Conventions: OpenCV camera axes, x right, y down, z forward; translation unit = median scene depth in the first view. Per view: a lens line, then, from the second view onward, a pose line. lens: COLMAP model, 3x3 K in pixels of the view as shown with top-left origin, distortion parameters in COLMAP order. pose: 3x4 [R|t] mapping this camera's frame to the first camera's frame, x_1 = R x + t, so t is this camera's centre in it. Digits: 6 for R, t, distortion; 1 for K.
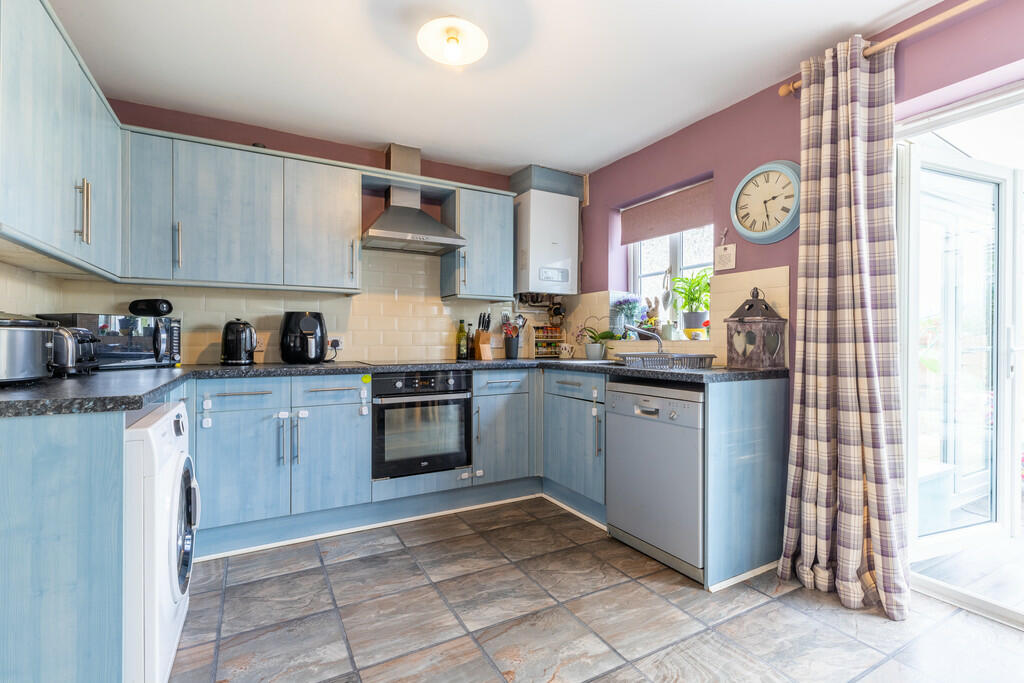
lens RADIAL K [[466.1, 0, 511.5], [0, 466.1, 342.2], [0, 0, 1]] dist [0.008097, 0.000237]
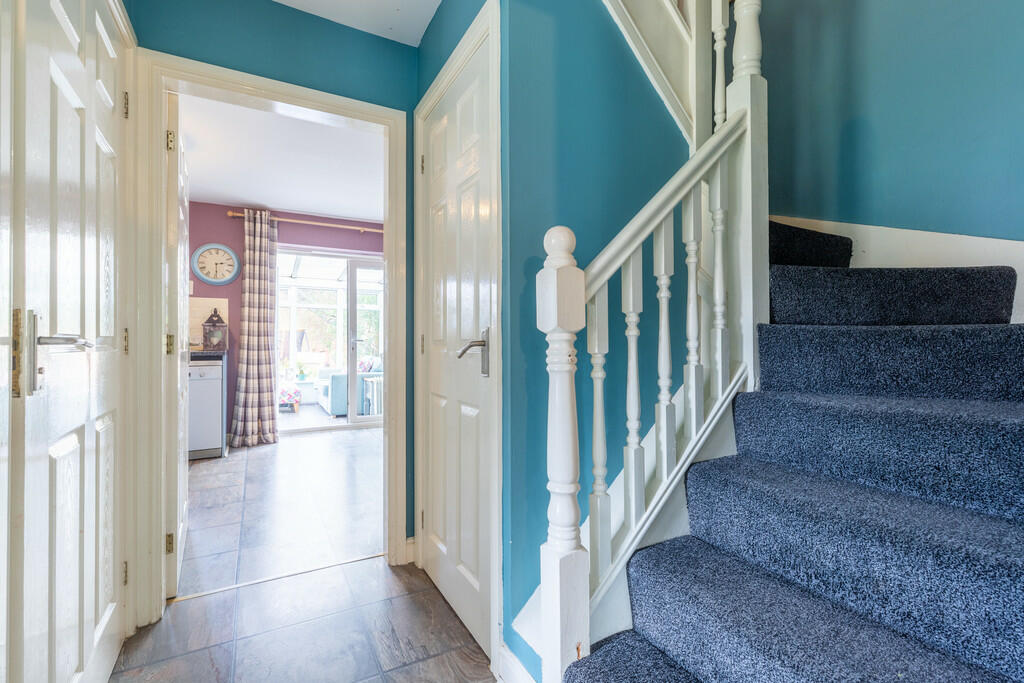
lens RADIAL K [[466.1, 0, 513.8], [0, 466.1, 337.6], [0, 0, 1]] dist [0.008097, 0.000237]
pose [[0.024070, 0.001695, 0.999709, -0.678105], [0.004918, 0.999986, -0.001814, 0.007349], [-0.999698, 0.004961, 0.024061, -0.136996]]
